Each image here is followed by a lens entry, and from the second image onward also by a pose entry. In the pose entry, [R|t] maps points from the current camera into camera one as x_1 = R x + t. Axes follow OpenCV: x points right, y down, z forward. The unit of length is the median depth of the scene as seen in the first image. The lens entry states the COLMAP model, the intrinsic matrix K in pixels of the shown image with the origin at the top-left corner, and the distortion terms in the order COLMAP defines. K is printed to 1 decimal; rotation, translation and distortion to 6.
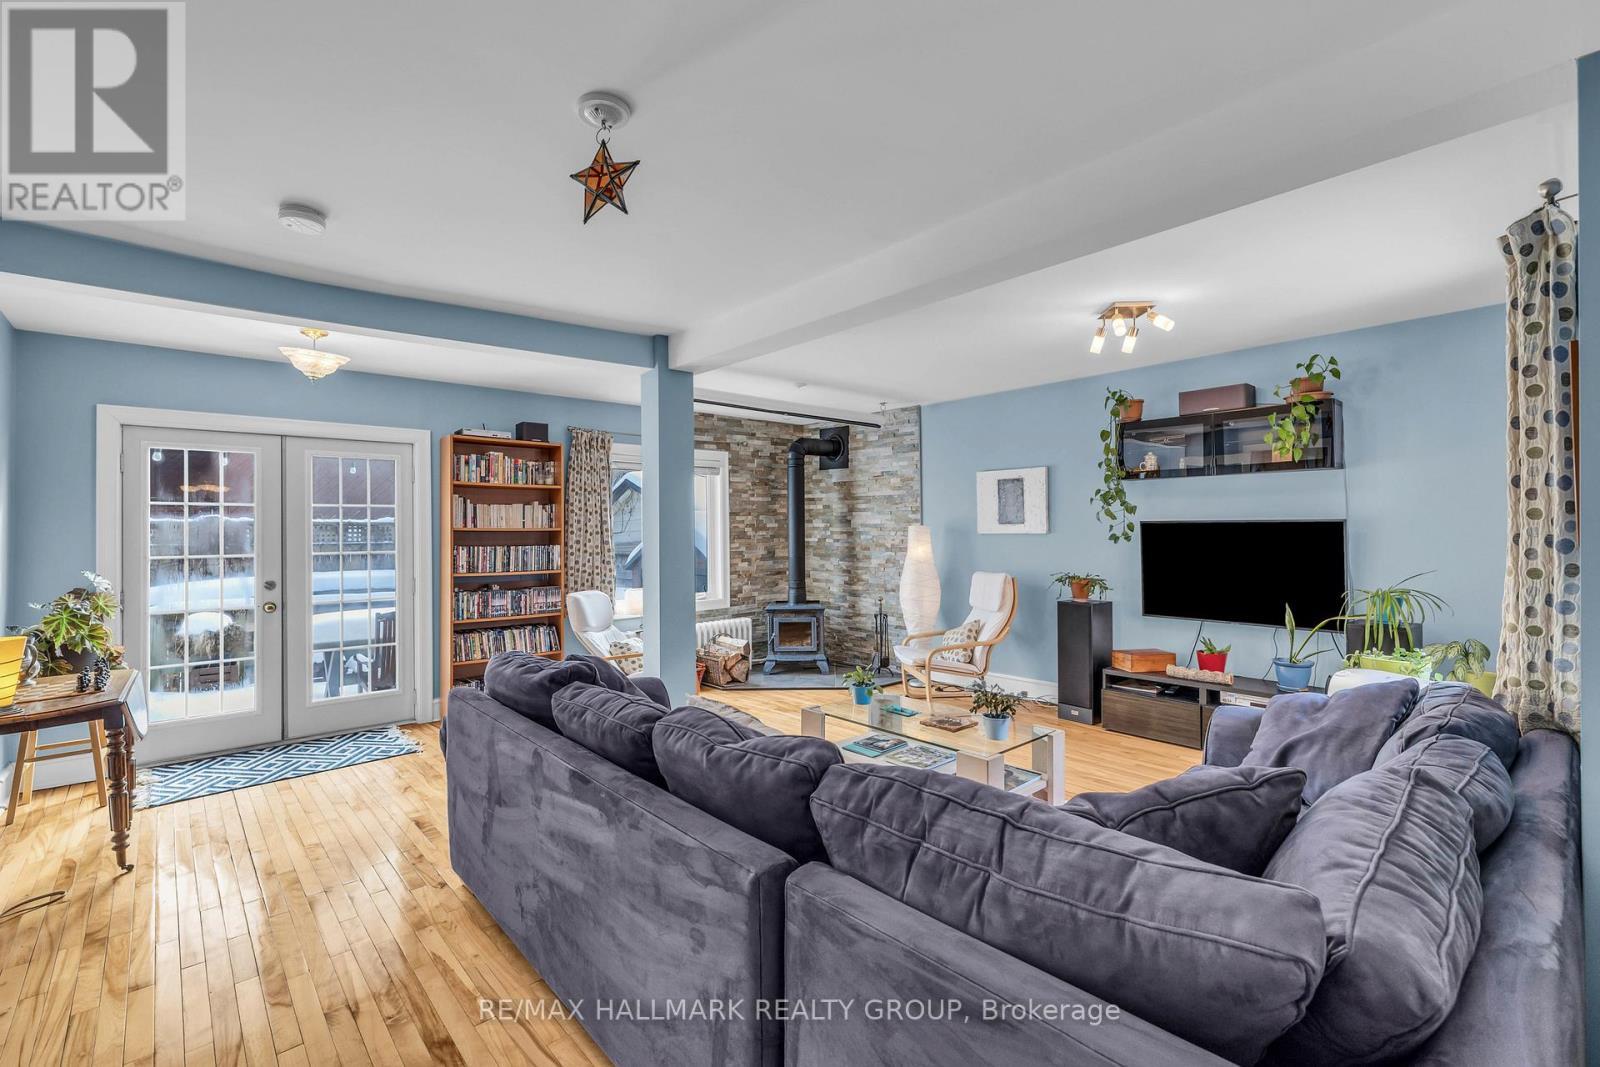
lens RADIAL K [[714.0, 0, 796.3], [0, 714.0, 530.6], [0, 0, 1]] dist [0.001268, 0.000086]
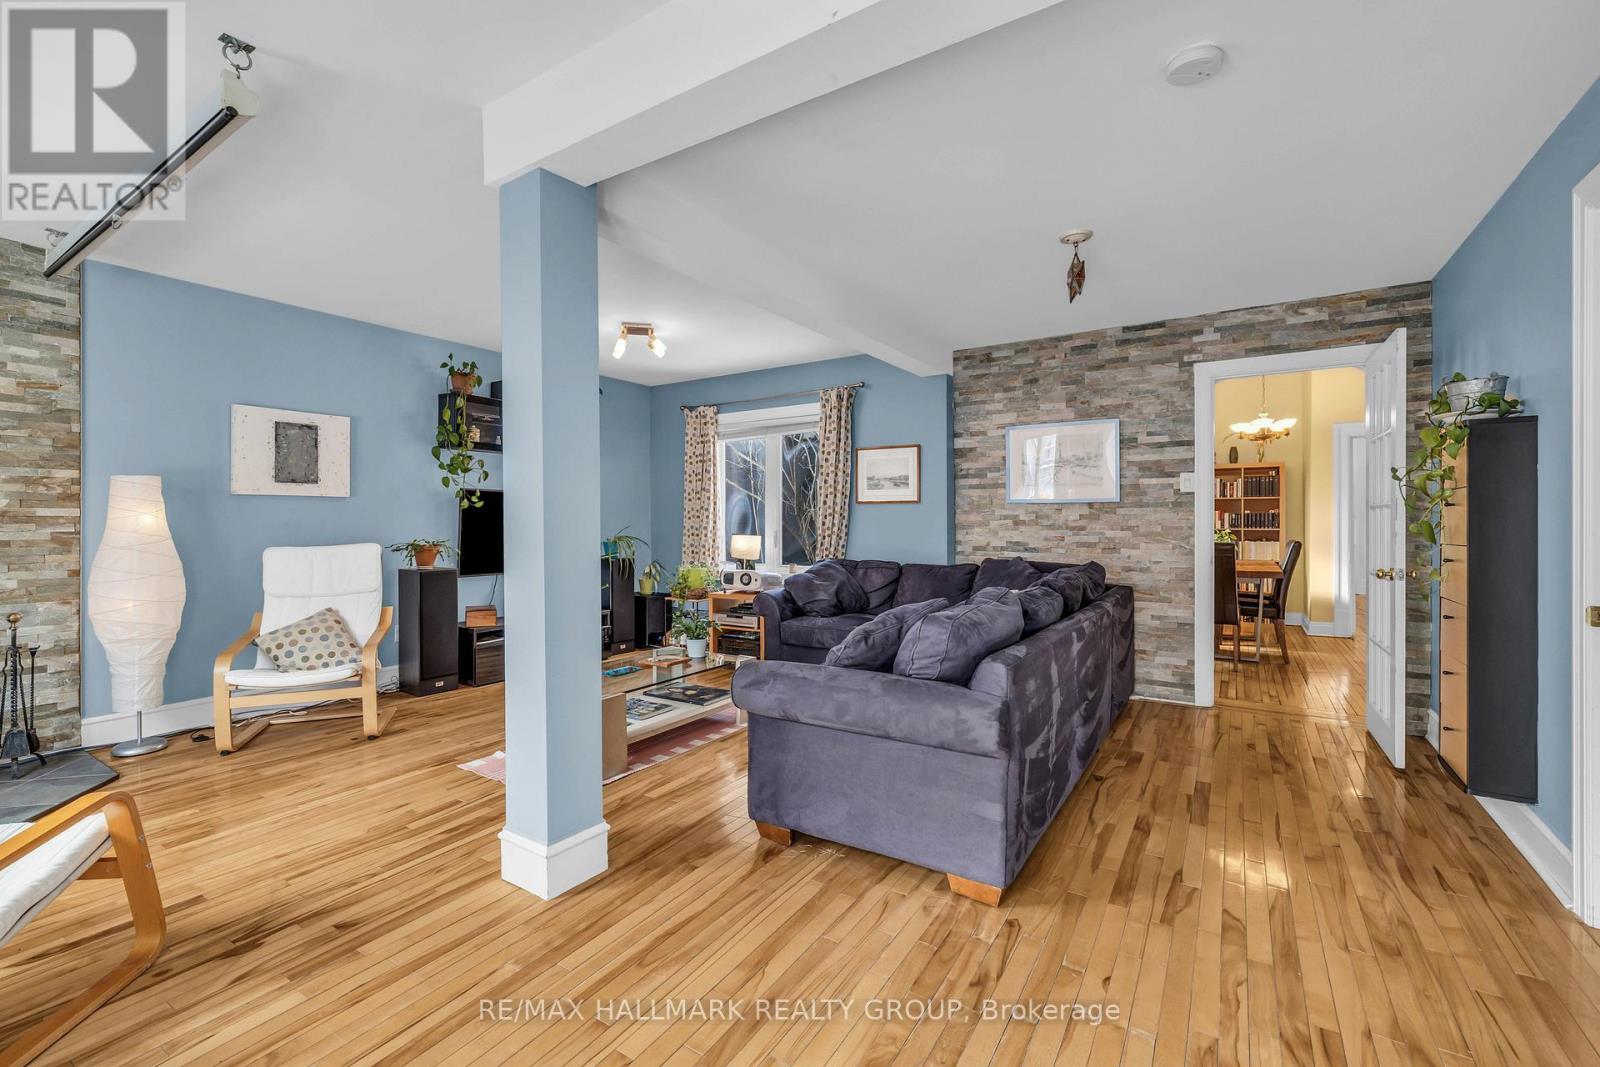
lens RADIAL K [[691.2, 0, 793.7], [0, 691.2, 522.7], [0, 0, 1]] dist [0.000396, 0.000095]
pose [[-0.266921, 0.006200, 0.963699, -0.618970], [0.001722, 0.999981, -0.005957, 0.043273], [-0.963717, 0.000070, -0.266926, 0.771812]]
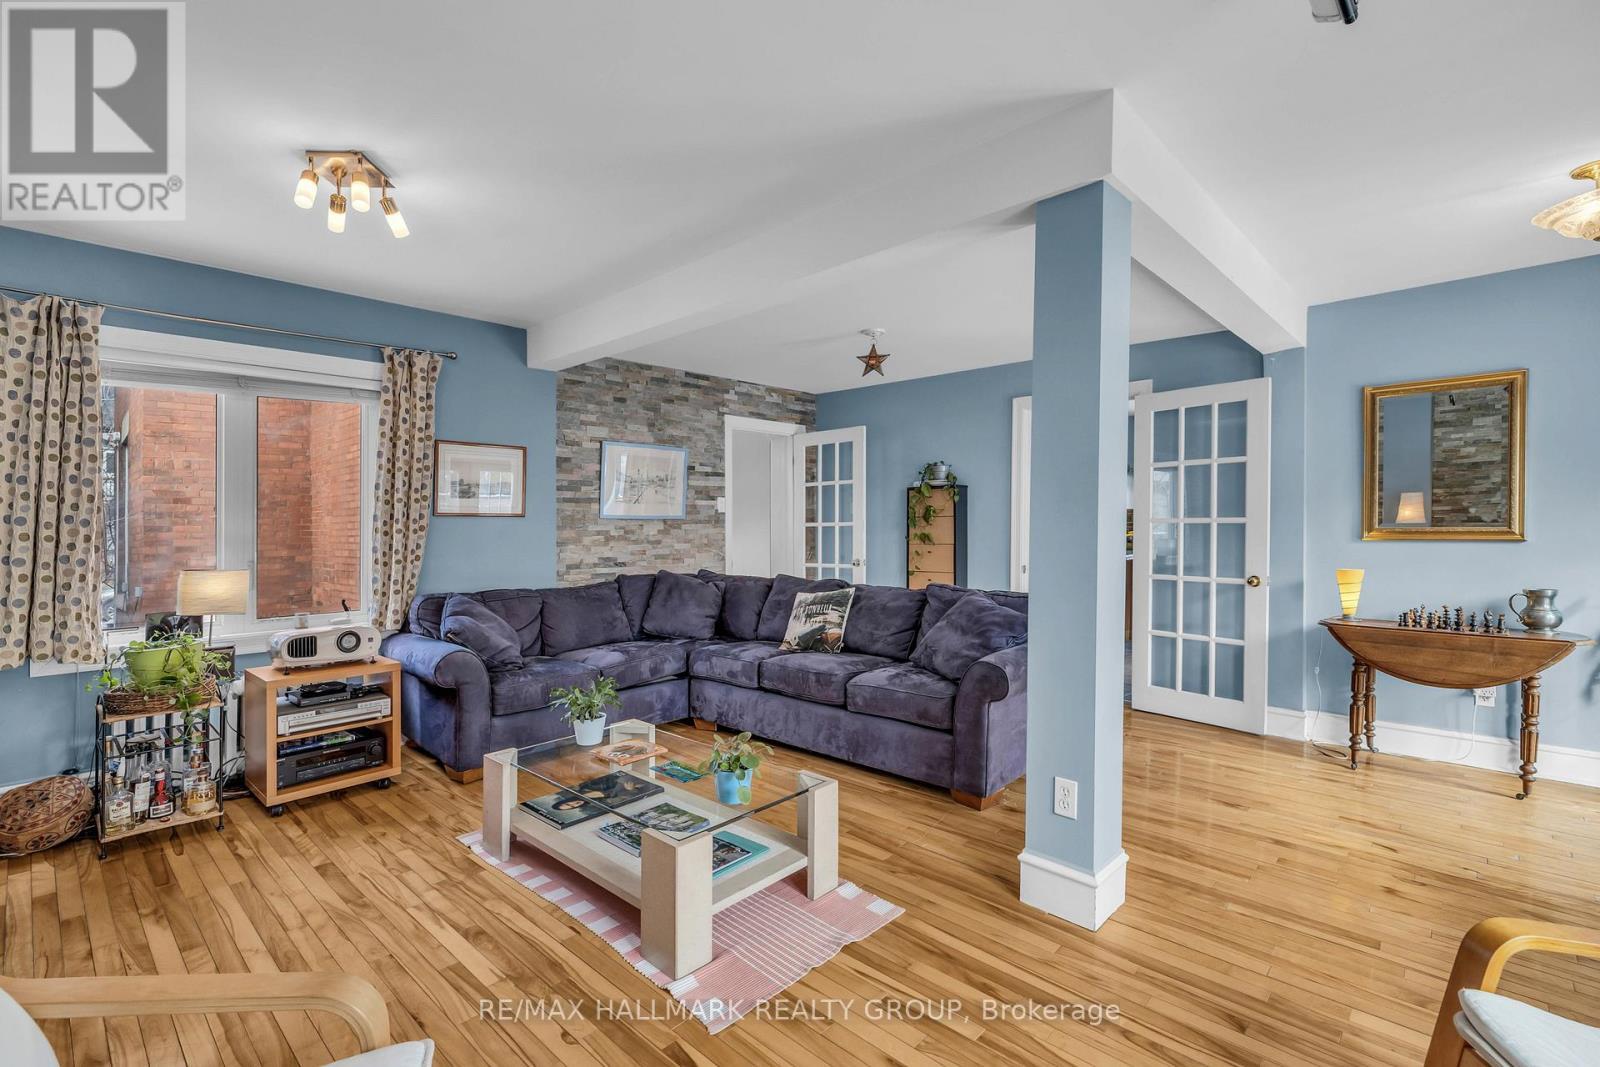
lens RADIAL K [[714.0, 0, 796.3], [0, 714.0, 530.6], [0, 0, 1]] dist [0.001268, 0.000086]
pose [[-0.996187, 0.020807, -0.084731, 0.067685], [0.020634, 0.999783, 0.002918, 0.029555], [0.084774, 0.001159, -0.996400, 1.237186]]
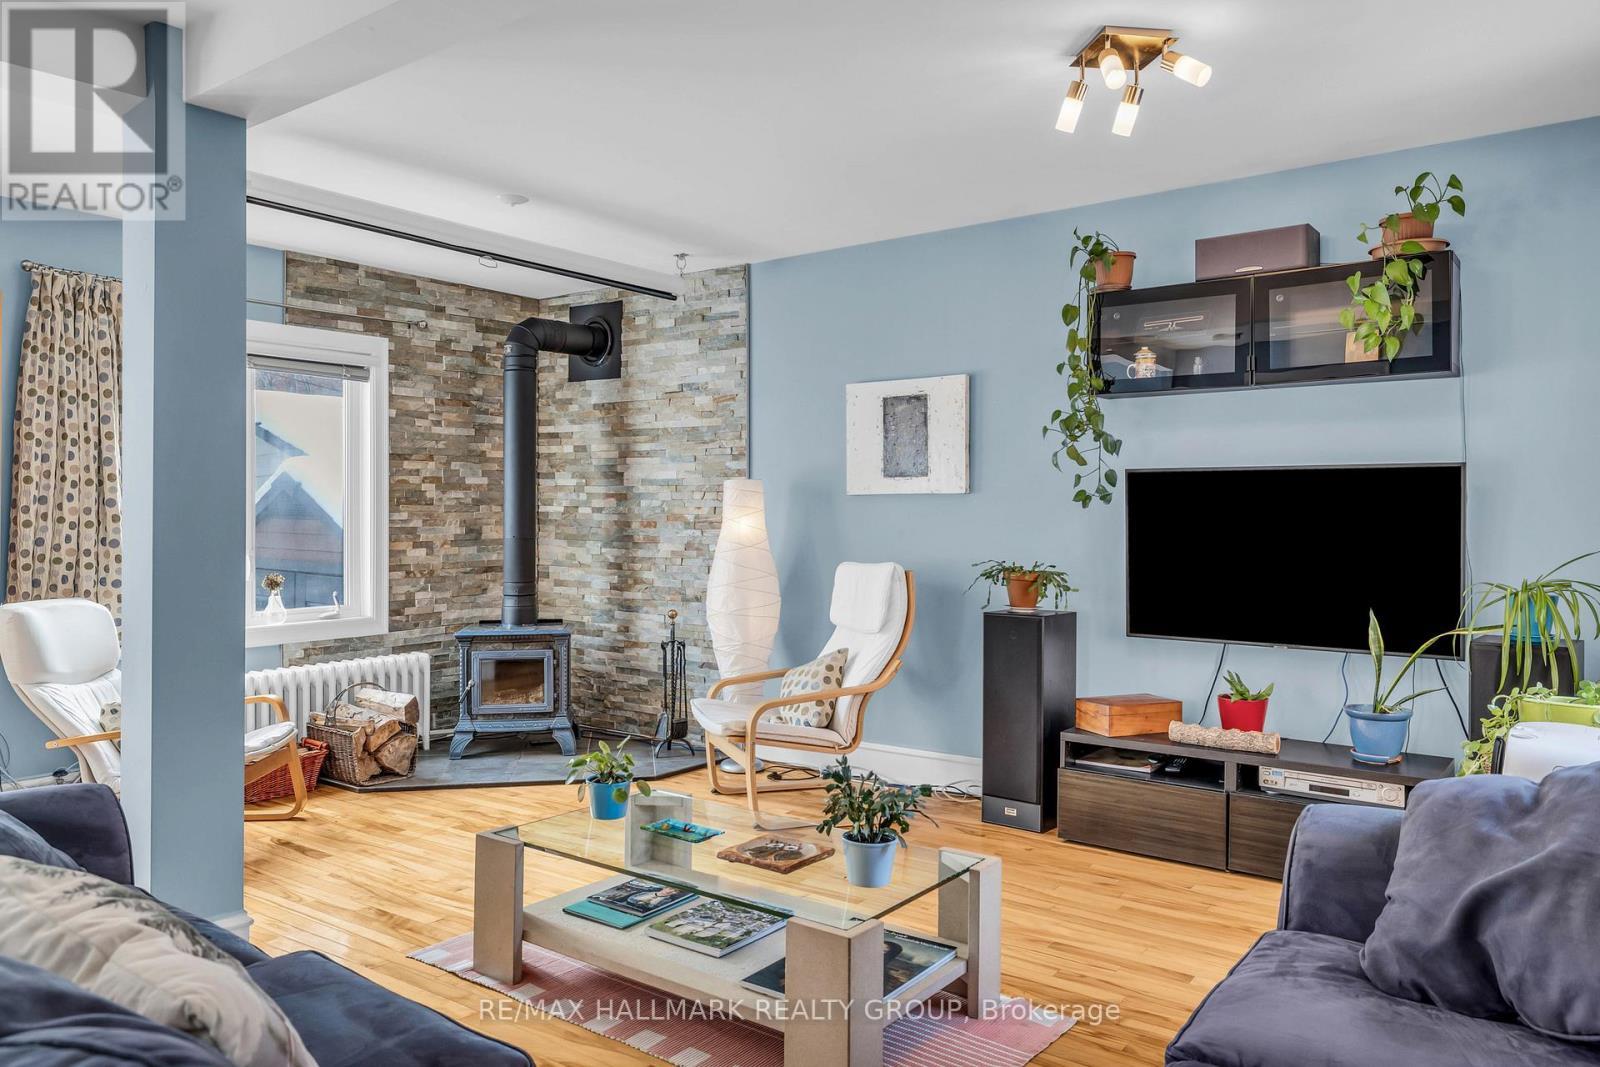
lens RADIAL K [[1104.8, 0, 805.1], [0, 1104.8, 573.8], [0, 0, 1]] dist [0.001481, 0.000089]
pose [[0.979560, 0.001029, 0.201149, 0.057379], [-0.010149, 0.998966, 0.044316, 0.032179], [-0.200895, -0.045451, 0.978558, 0.189269]]
